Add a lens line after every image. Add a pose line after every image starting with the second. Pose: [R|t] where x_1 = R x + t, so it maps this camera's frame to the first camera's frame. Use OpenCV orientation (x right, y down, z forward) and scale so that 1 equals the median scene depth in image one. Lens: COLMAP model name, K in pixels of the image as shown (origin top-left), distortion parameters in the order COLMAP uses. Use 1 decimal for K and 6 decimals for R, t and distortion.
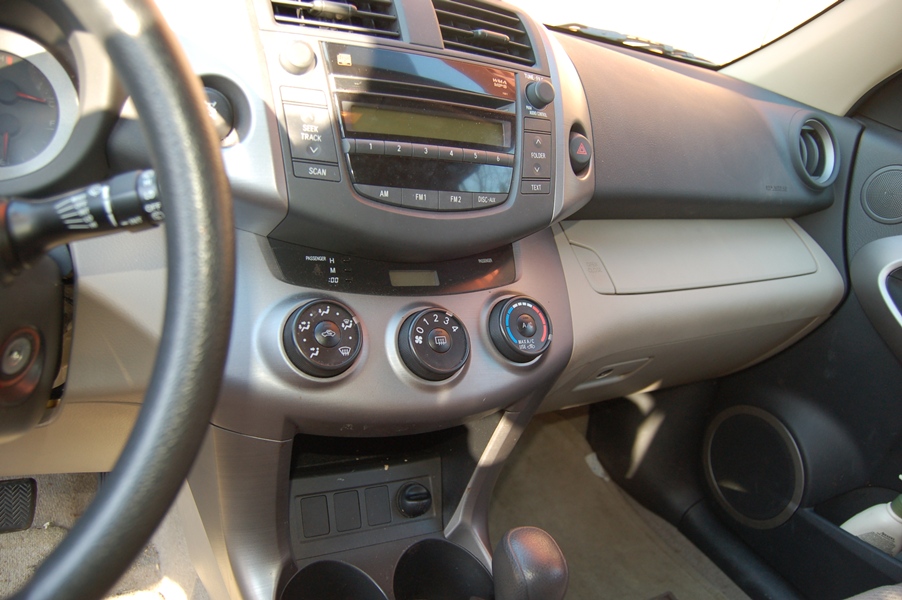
lens RADIAL K [[702.2, 0, 450.5], [0, 702.2, 301.8], [0, 0, 1]] dist [-0.092618, 0.032290]
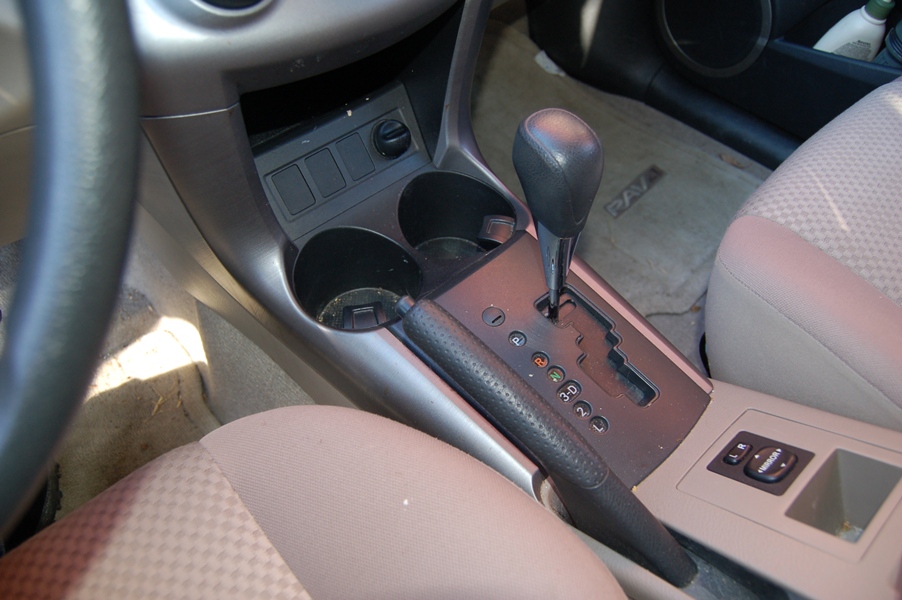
lens RADIAL K [[702.2, 0, 453.3], [0, 702.2, 317.9], [0, 0, 1]] dist [-0.092618, 0.032290]
pose [[0.946954, -0.321020, 0.014976, -0.053055], [0.274020, 0.830904, 0.484264, 0.054225], [-0.167902, -0.454472, 0.874793, 0.089032]]
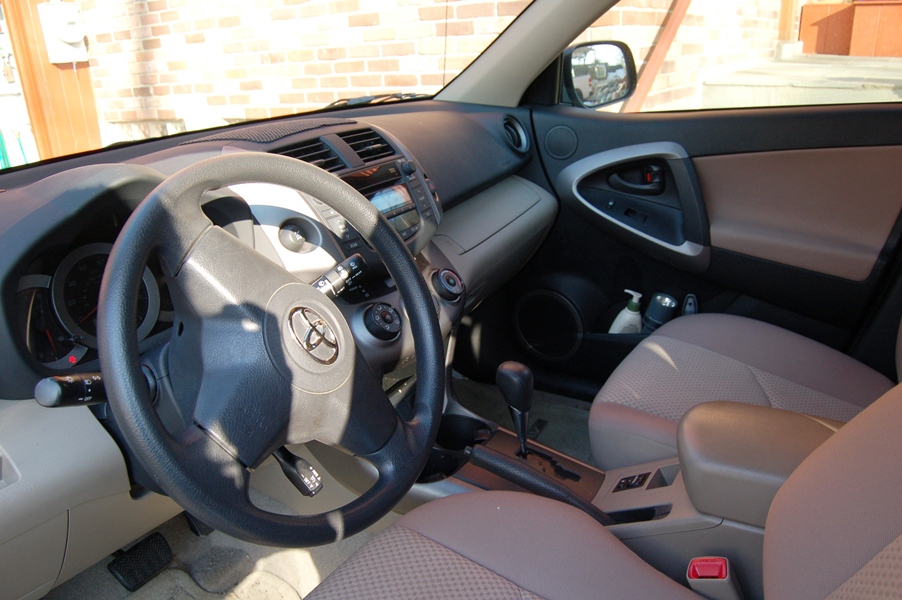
lens RADIAL K [[702.2, 0, 452.0], [0, 702.2, 299.8], [0, 0, 1]] dist [-0.092618, 0.032290]
pose [[0.839064, -0.393886, 0.375268, -0.452281], [0.389794, 0.916456, 0.090381, -0.065994], [-0.379517, 0.070442, 0.922499, -0.564512]]
